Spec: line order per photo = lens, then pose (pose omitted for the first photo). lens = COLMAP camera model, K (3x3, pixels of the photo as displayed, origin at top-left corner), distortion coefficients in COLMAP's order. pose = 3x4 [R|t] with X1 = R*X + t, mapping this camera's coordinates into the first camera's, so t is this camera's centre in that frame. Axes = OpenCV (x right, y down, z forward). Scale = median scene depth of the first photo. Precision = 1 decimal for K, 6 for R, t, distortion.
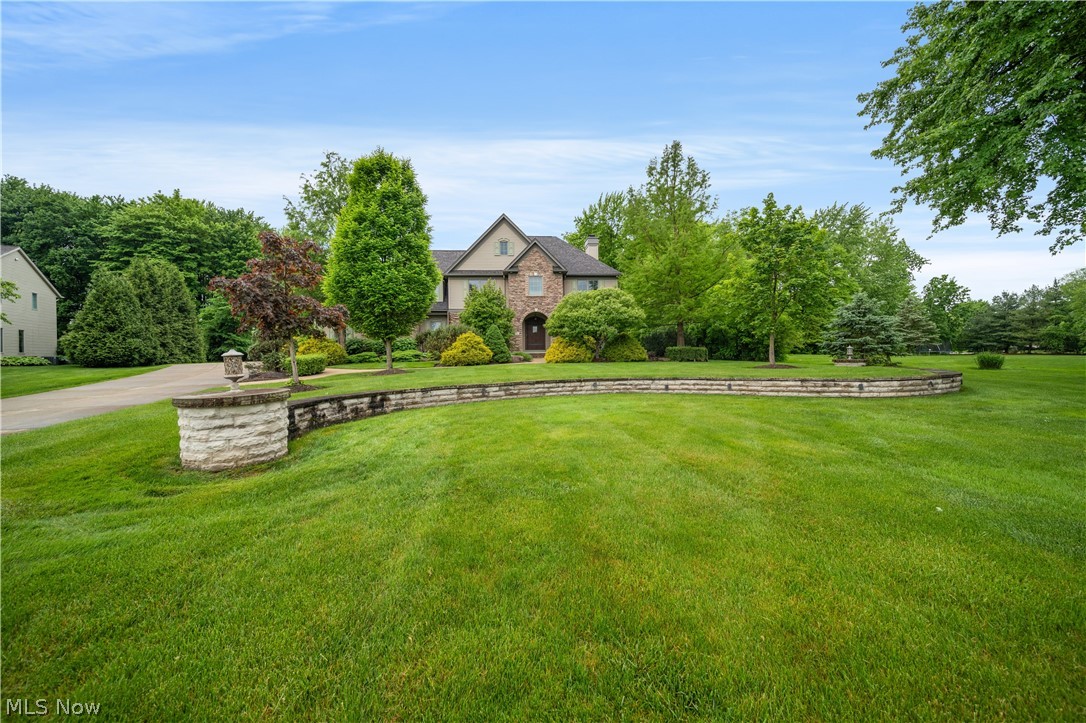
lens RADIAL K [[383.3, 0, 538.0], [0, 383.3, 363.6], [0, 0, 1]] dist [0.007743, -0.000044]
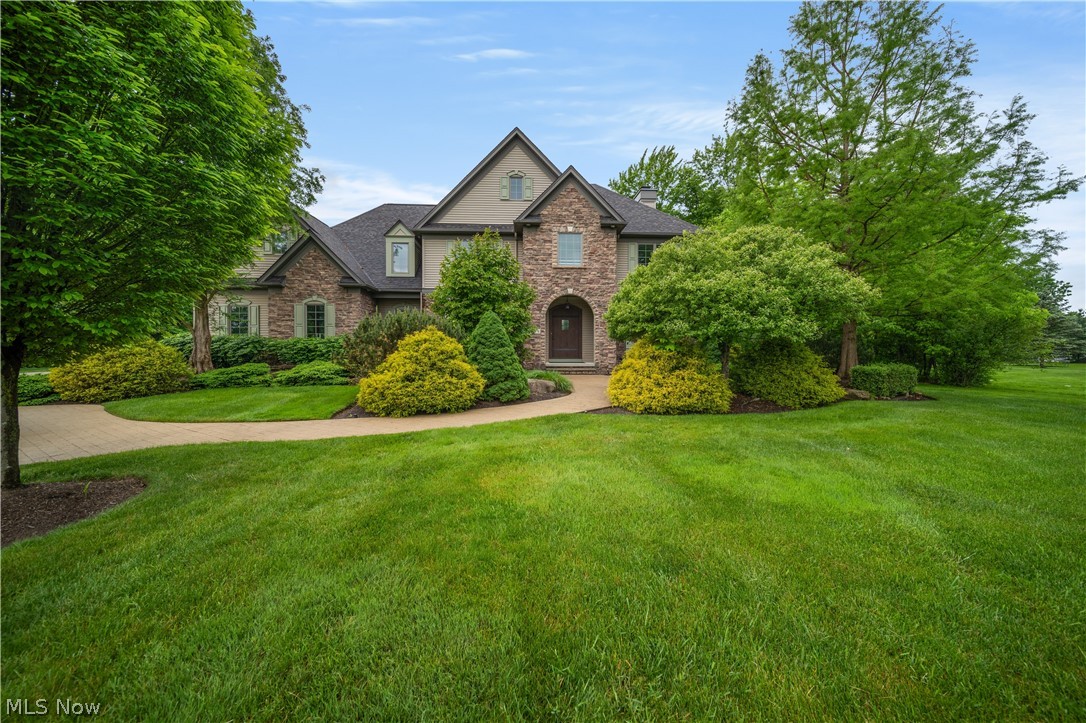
lens RADIAL K [[383.3, 0, 547.9], [0, 383.3, 358.5], [0, 0, 1]] dist [0.007743, -0.000044]
pose [[0.999896, 0.013797, -0.004293, -0.034918], [-0.013806, 0.999903, -0.001966, -0.036854], [0.004265, 0.002025, 0.999989, 0.422689]]
